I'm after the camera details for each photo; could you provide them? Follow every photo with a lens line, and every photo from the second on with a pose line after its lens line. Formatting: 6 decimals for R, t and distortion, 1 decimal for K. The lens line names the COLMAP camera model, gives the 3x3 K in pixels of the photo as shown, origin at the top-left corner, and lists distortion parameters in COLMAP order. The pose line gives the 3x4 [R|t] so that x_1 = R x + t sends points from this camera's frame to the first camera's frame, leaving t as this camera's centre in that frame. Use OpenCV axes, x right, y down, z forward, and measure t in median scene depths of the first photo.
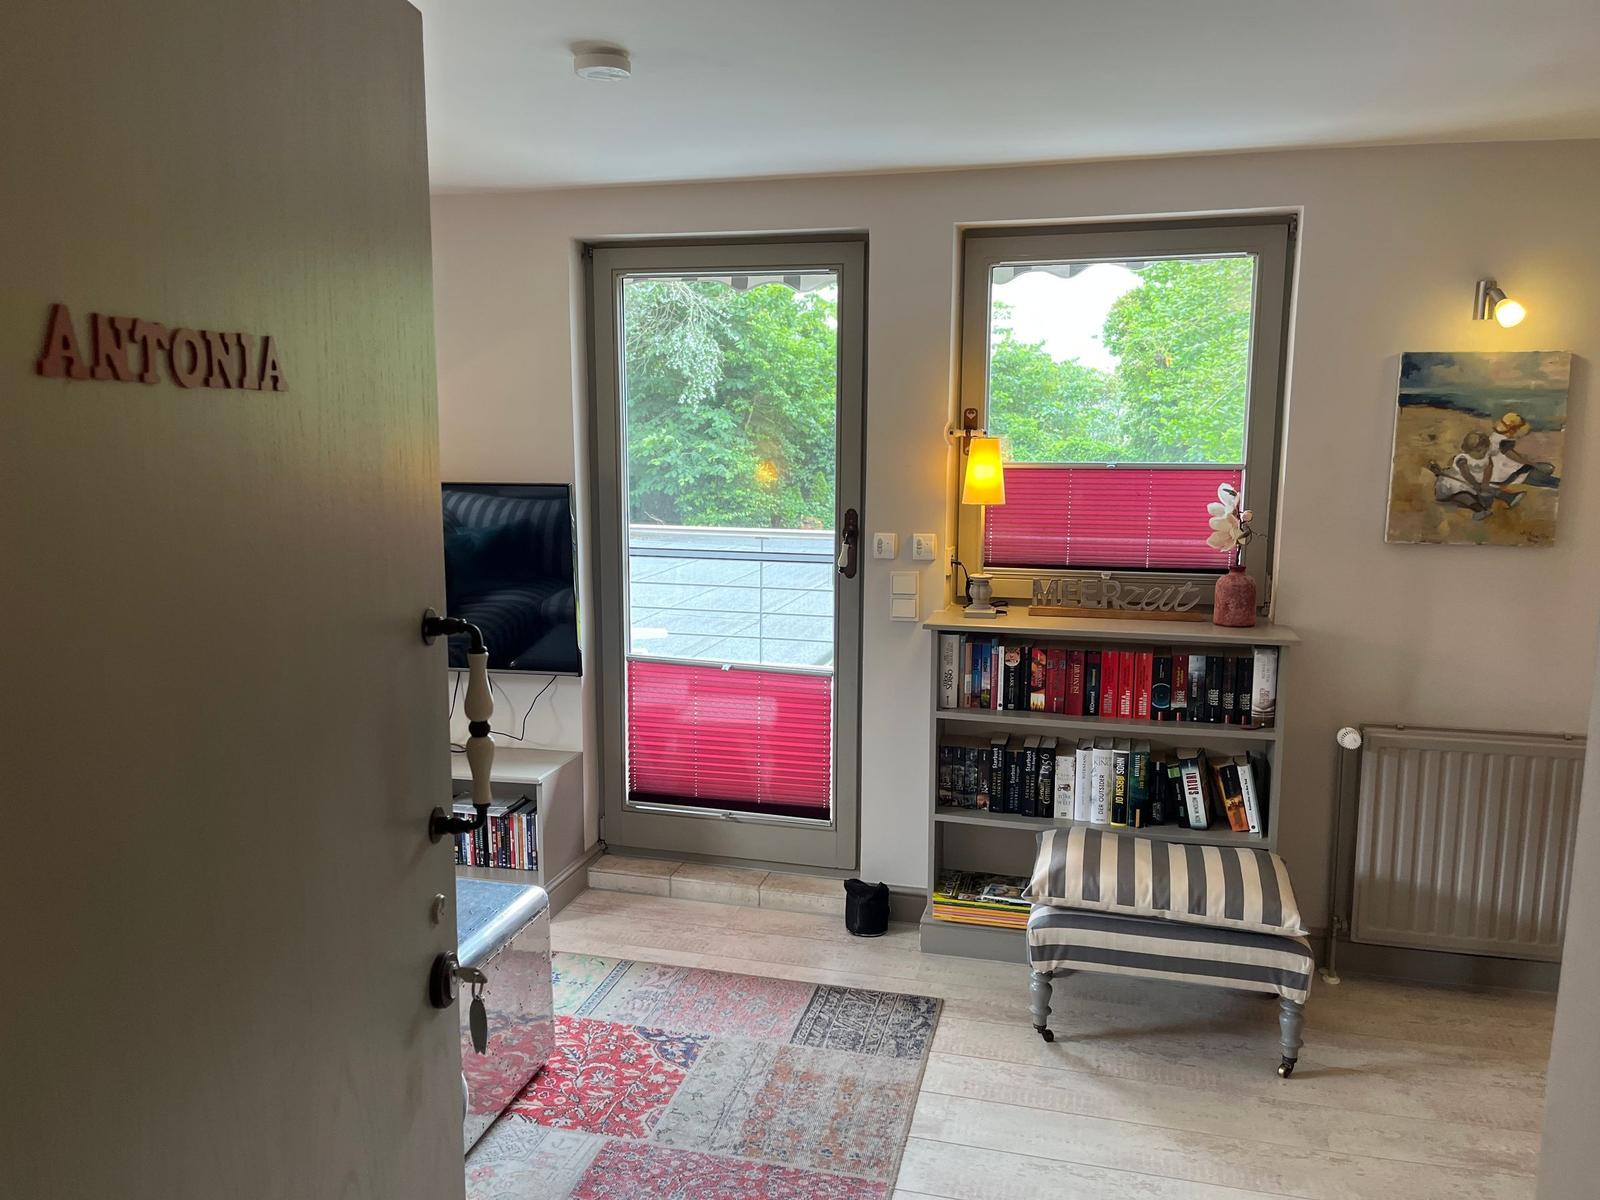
lens RADIAL K [[1208.8, 0, 791.7], [0, 1208.8, 605.1], [0, 0, 1]] dist [0.050948, -0.043357]
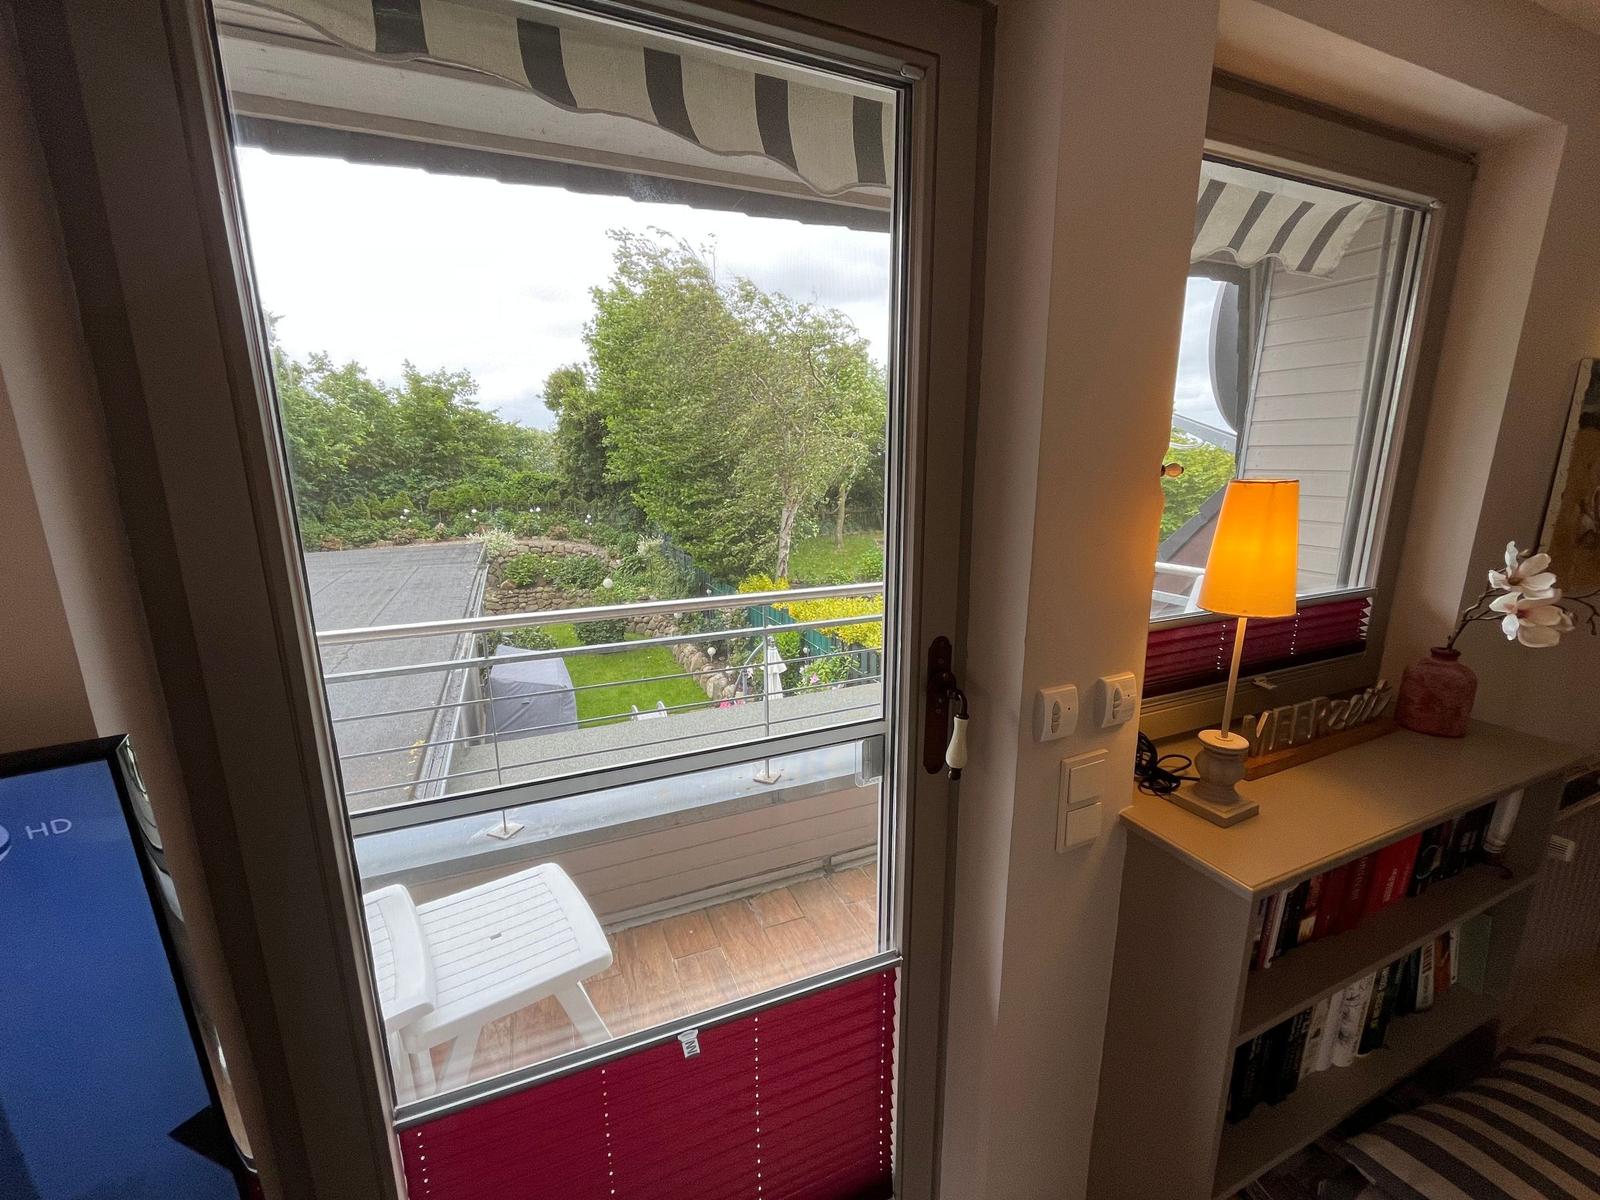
lens RADIAL K [[654.0, 0, 799.5], [0, 654.0, 602.8], [0, 0, 1]] dist [-0.004313, 0.000053]
pose [[0.786224, -0.143435, 0.601064, -0.162088], [0.106207, 0.989580, 0.097224, -0.137965], [-0.608746, -0.012603, 0.793265, 0.923951]]
